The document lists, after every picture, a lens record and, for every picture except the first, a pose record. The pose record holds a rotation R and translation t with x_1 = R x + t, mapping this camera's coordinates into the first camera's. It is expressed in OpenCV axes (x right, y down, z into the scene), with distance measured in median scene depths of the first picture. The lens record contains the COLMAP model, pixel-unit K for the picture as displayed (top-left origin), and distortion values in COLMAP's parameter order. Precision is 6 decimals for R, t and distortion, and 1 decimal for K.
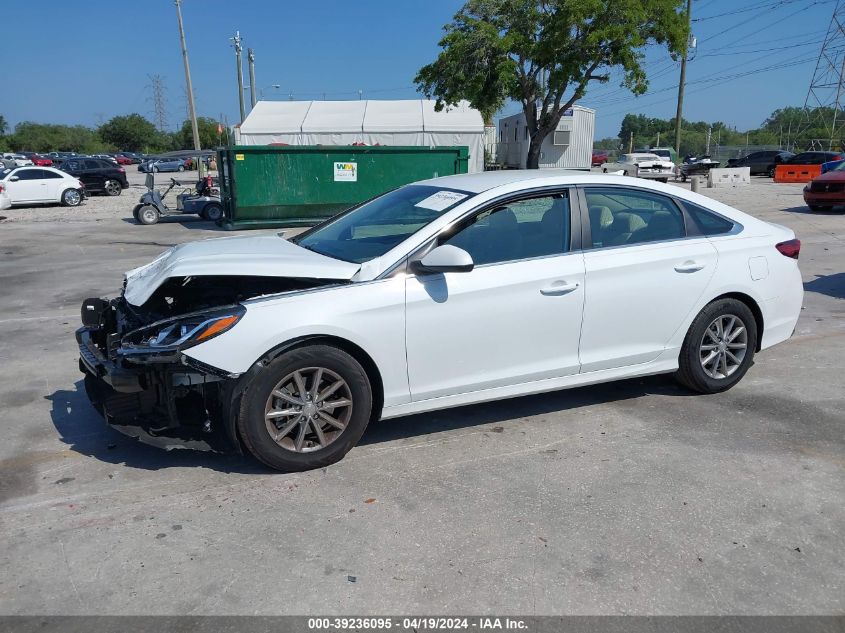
lens RADIAL K [[673.0, 0, 424.0], [0, 673.0, 313.4], [0, 0, 1]] dist [0.010757, -0.027410]
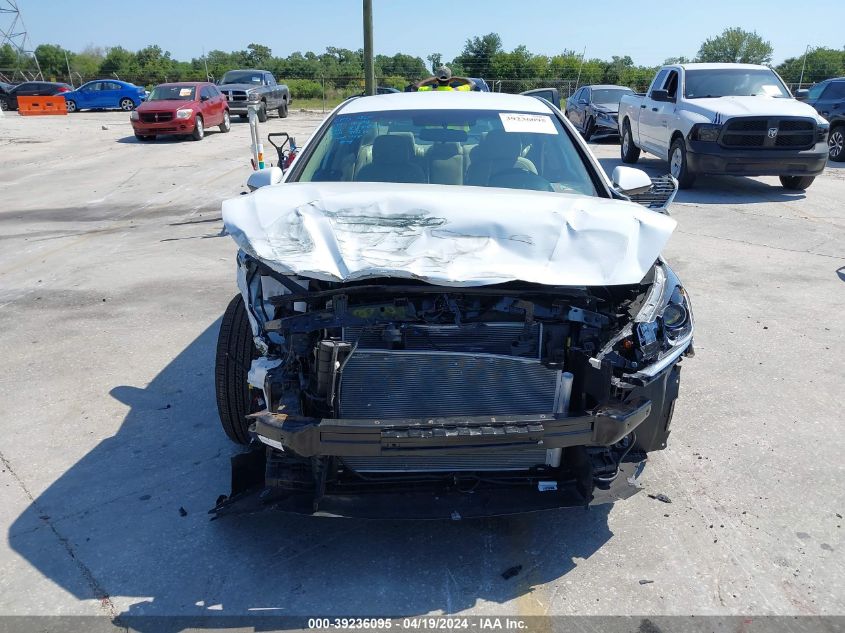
lens RADIAL K [[673.0, 0, 423.6], [0, 673.0, 320.1], [0, 0, 1]] dist [0.010757, -0.027410]
pose [[0.415818, -0.284815, 0.863699, -0.771086], [0.195351, 0.955500, 0.221038, -0.130235], [-0.888219, 0.076813, 0.452953, 0.662986]]
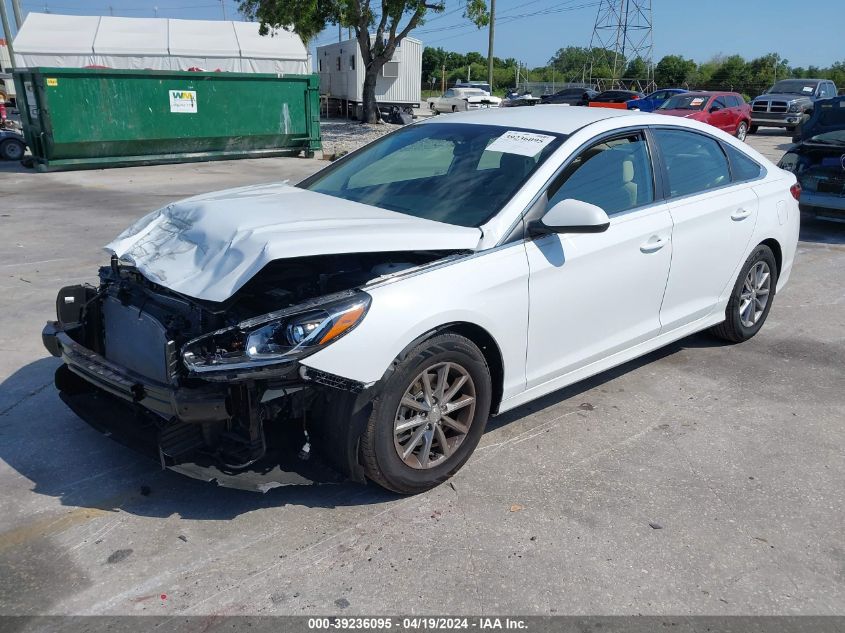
lens RADIAL K [[673.0, 0, 428.7], [0, 673.0, 318.5], [0, 0, 1]] dist [0.010757, -0.027410]
pose [[0.956646, -0.072265, 0.282146, -0.294658], [0.043487, 0.993311, 0.106967, -0.041608], [-0.287989, -0.090060, 0.953390, 0.192257]]
